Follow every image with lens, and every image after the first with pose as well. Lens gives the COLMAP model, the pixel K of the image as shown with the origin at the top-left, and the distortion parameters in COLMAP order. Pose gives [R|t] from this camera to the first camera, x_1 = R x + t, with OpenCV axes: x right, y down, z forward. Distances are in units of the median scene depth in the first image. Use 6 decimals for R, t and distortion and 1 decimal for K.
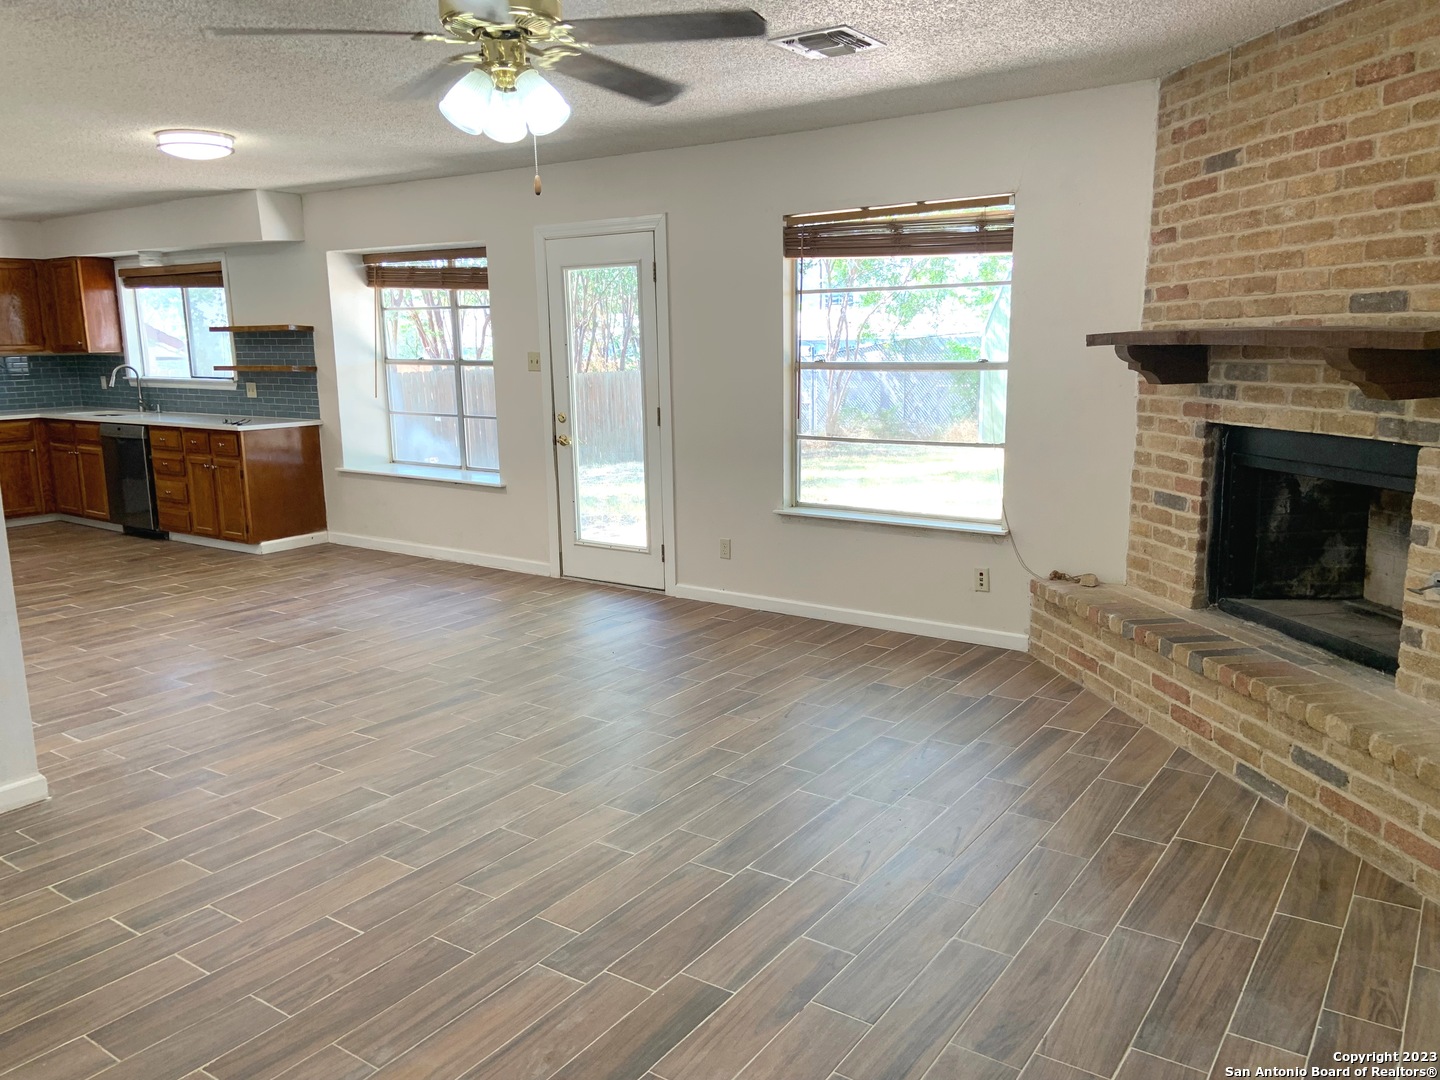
lens RADIAL K [[1088.3, 0, 723.8], [0, 1088.3, 547.4], [0, 0, 1]] dist [0.118893, -0.146076]
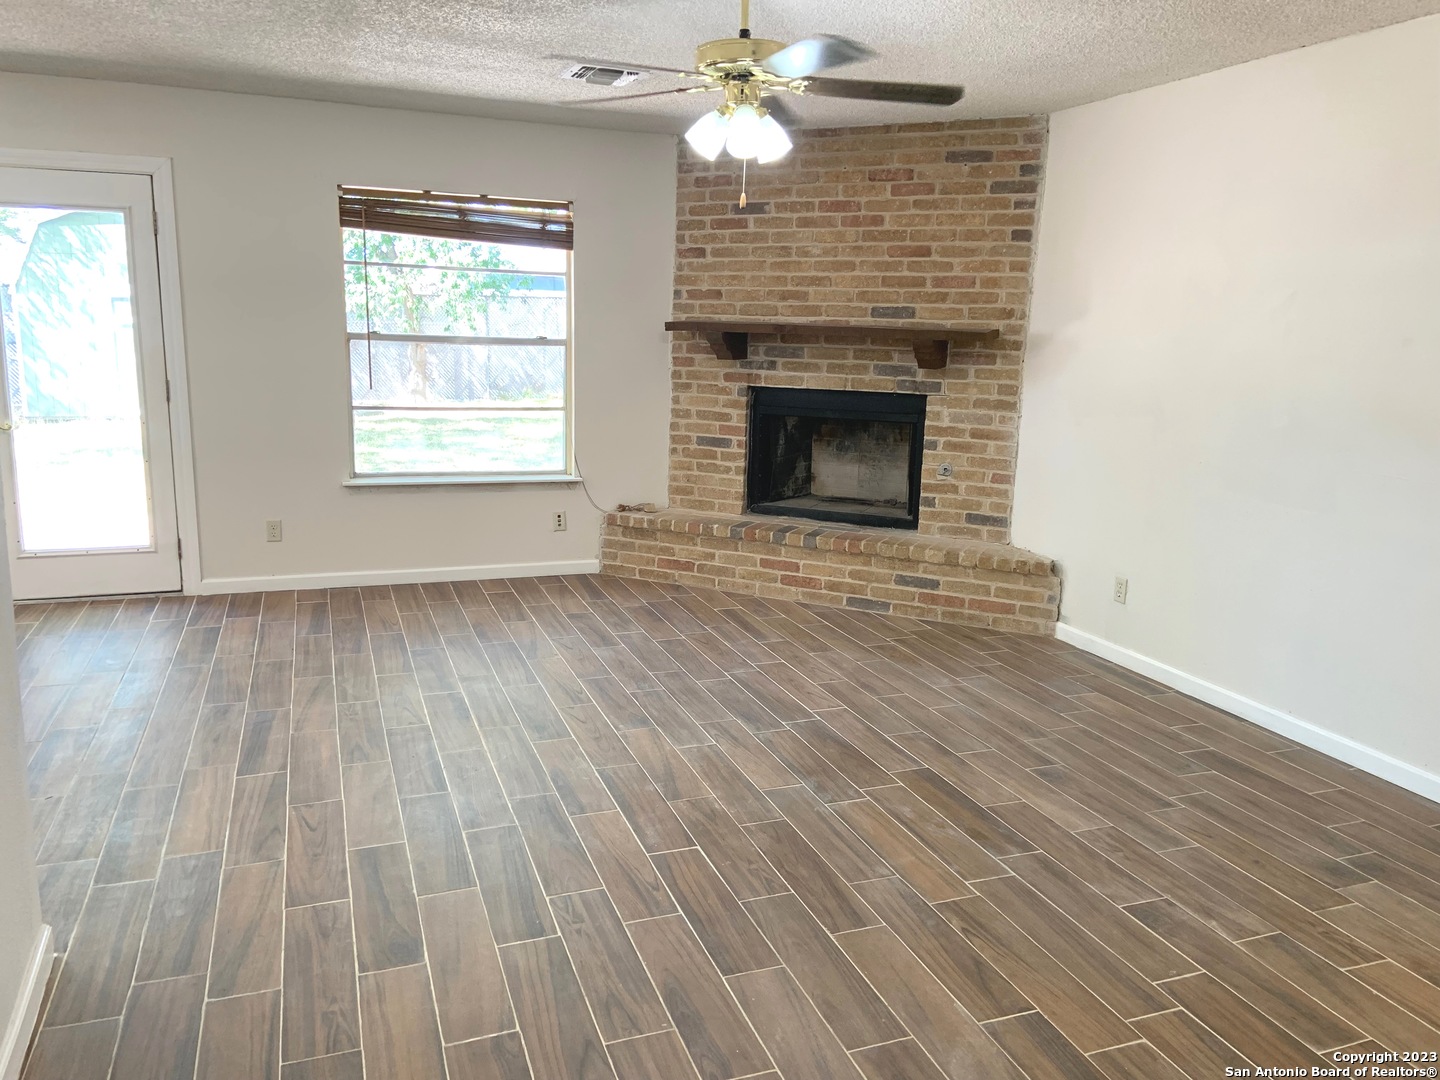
lens RADIAL K [[1080.4, 0, 714.5], [0, 1080.4, 534.0], [0, 0, 1]] dist [0.121233, -0.156463]
pose [[0.567112, -0.132736, 0.812874, -0.847958], [0.118214, 0.989828, 0.079158, -0.040409], [-0.815113, 0.051201, 0.577035, 0.234096]]
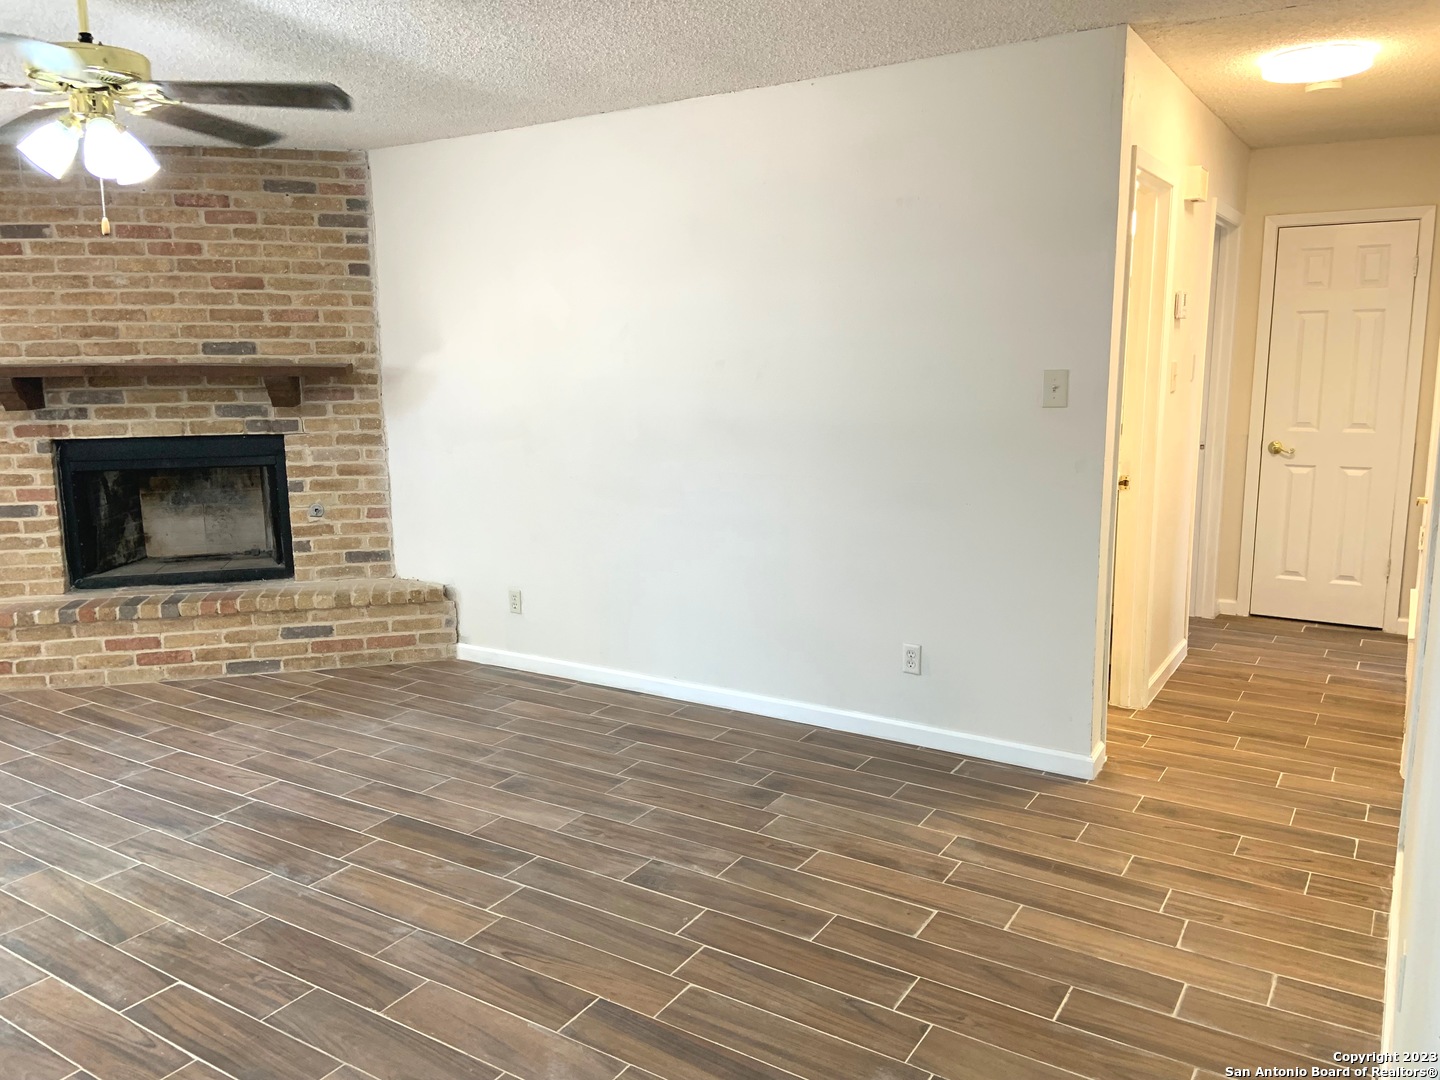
lens RADIAL K [[1080.4, 0, 714.5], [0, 1080.4, 534.0], [0, 0, 1]] dist [0.121233, -0.156463]
pose [[-0.045034, -0.150072, 0.987649, -0.887592], [0.197559, 0.967789, 0.156062, -0.062653], [-0.979256, 0.202147, -0.013935, 0.345018]]
